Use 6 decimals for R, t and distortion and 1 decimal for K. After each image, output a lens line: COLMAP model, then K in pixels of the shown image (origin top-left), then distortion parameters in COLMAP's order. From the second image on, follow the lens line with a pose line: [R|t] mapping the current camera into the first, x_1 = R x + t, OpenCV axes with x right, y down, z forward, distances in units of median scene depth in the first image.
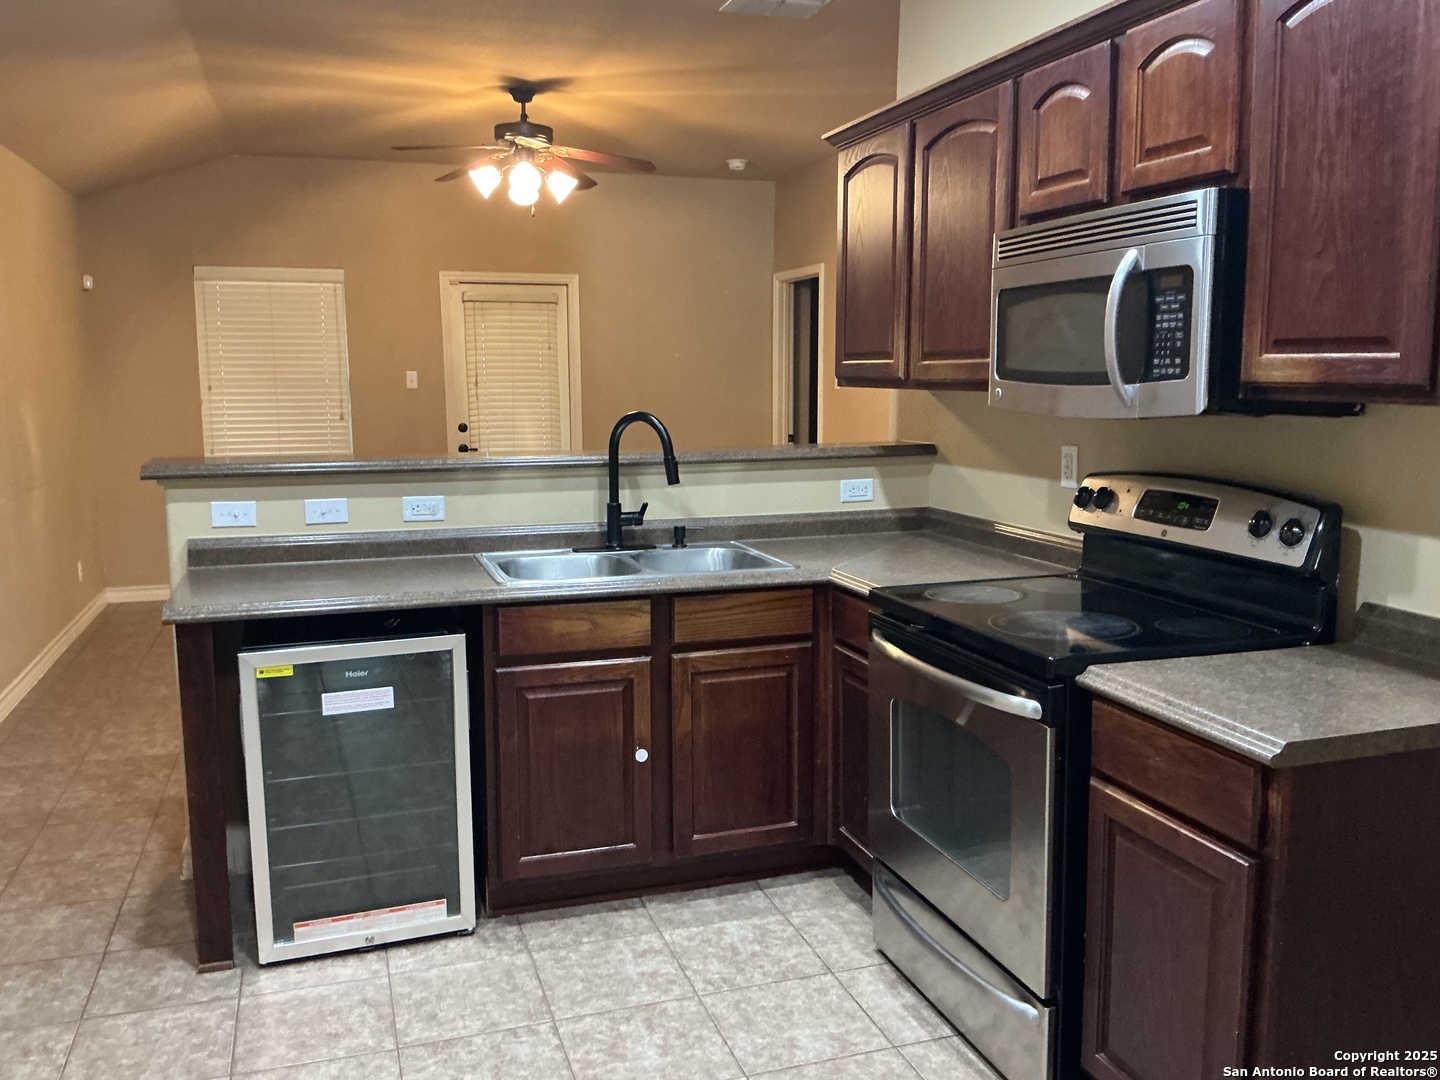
lens RADIAL K [[1193.5, 0, 720.0], [0, 1193.5, 540.0], [0, 0, 1]] dist [0.132779, -0.259908]
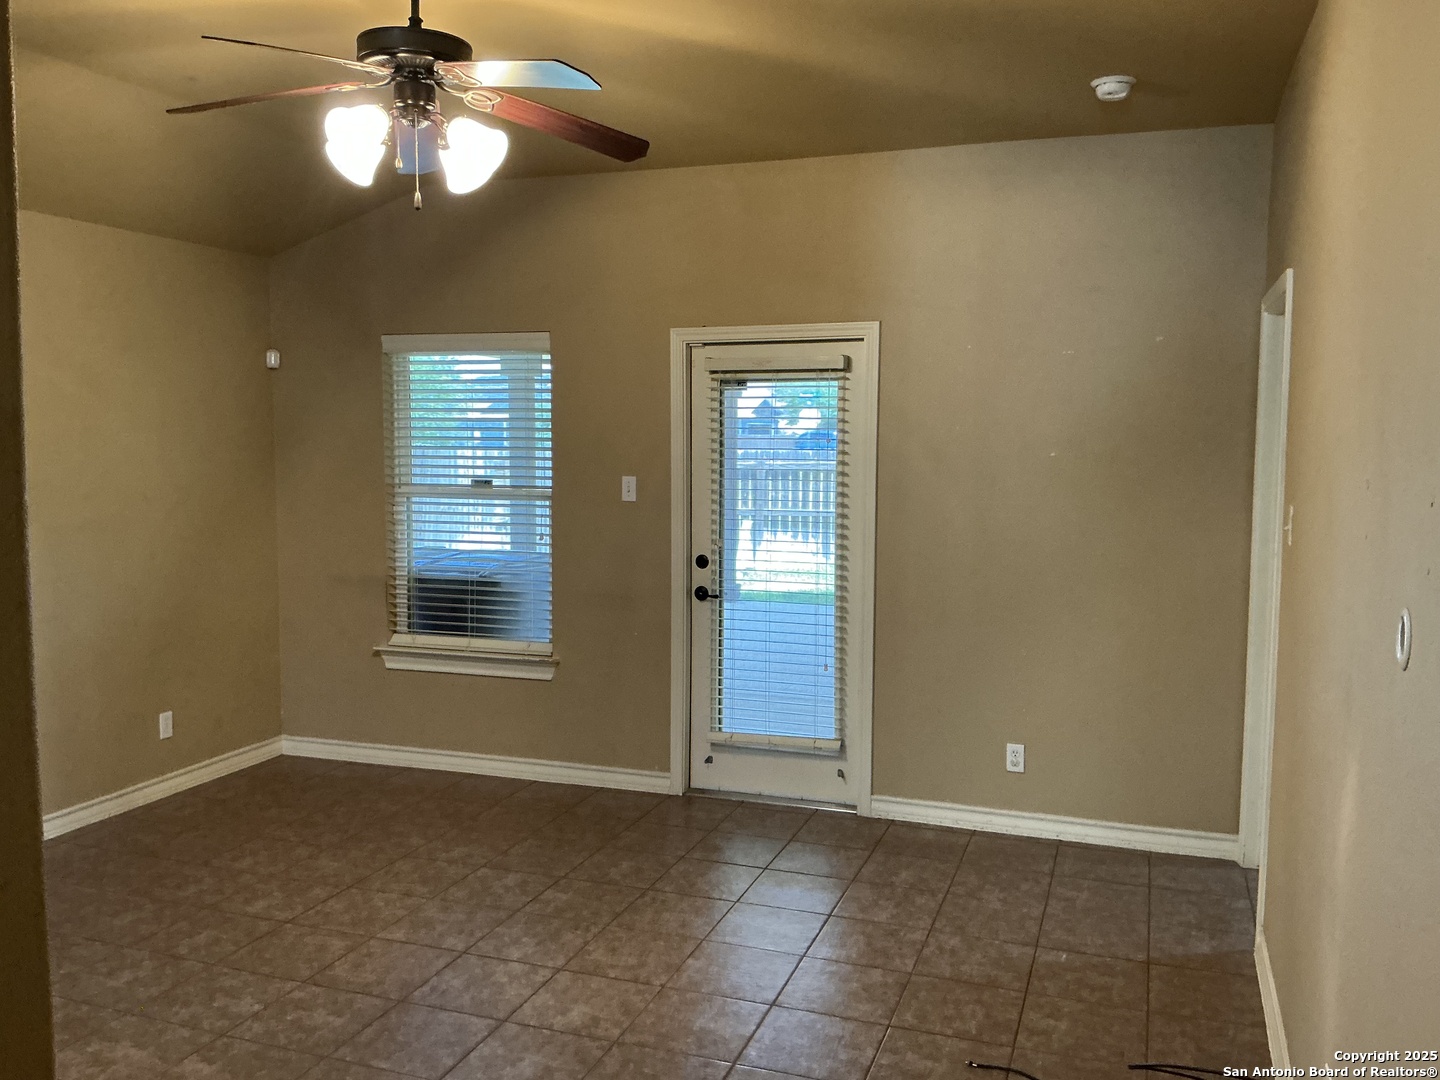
lens RADIAL K [[1193.5, 0, 720.0], [0, 1193.5, 540.0], [0, 0, 1]] dist [0.132779, -0.259908]
pose [[0.795095, 0.063290, -0.603173, 0.192986], [-0.094581, 0.995311, -0.020239, -0.095630], [0.599064, 0.073140, 0.797354, 0.496446]]
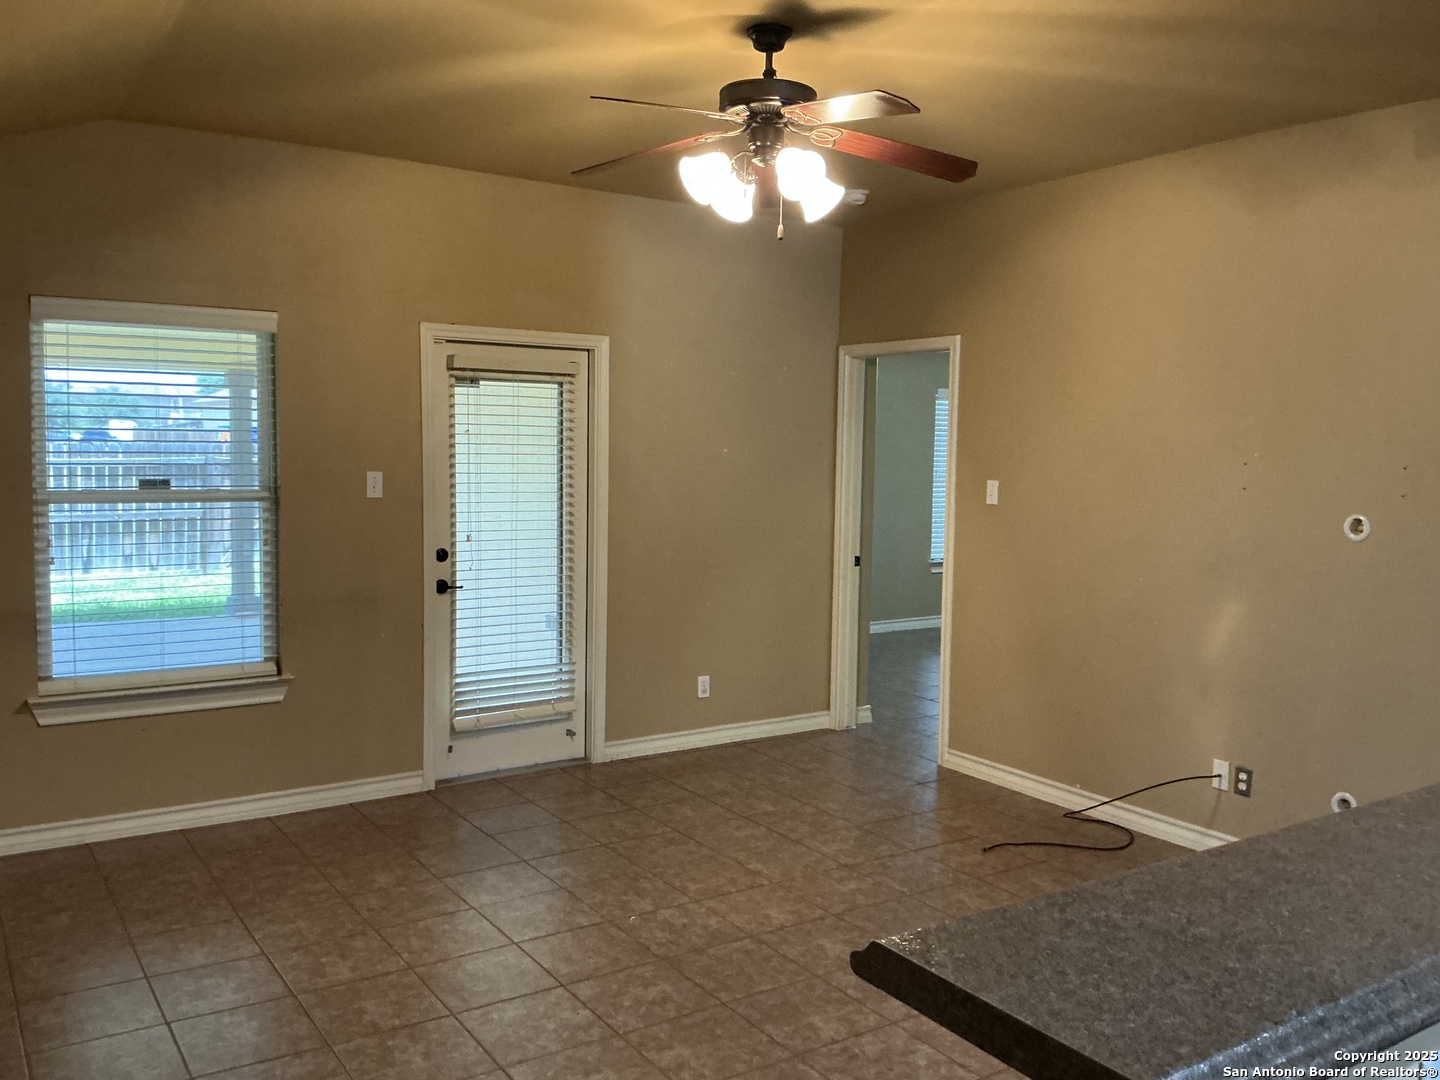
lens RADIAL K [[1193.5, 0, 720.0], [0, 1193.5, 540.0], [0, 0, 1]] dist [0.132779, -0.259908]
pose [[0.962584, -0.001366, 0.270979, -0.252749], [0.016697, 0.998386, -0.054281, -0.064894], [-0.270467, 0.056774, 0.961054, 0.325273]]
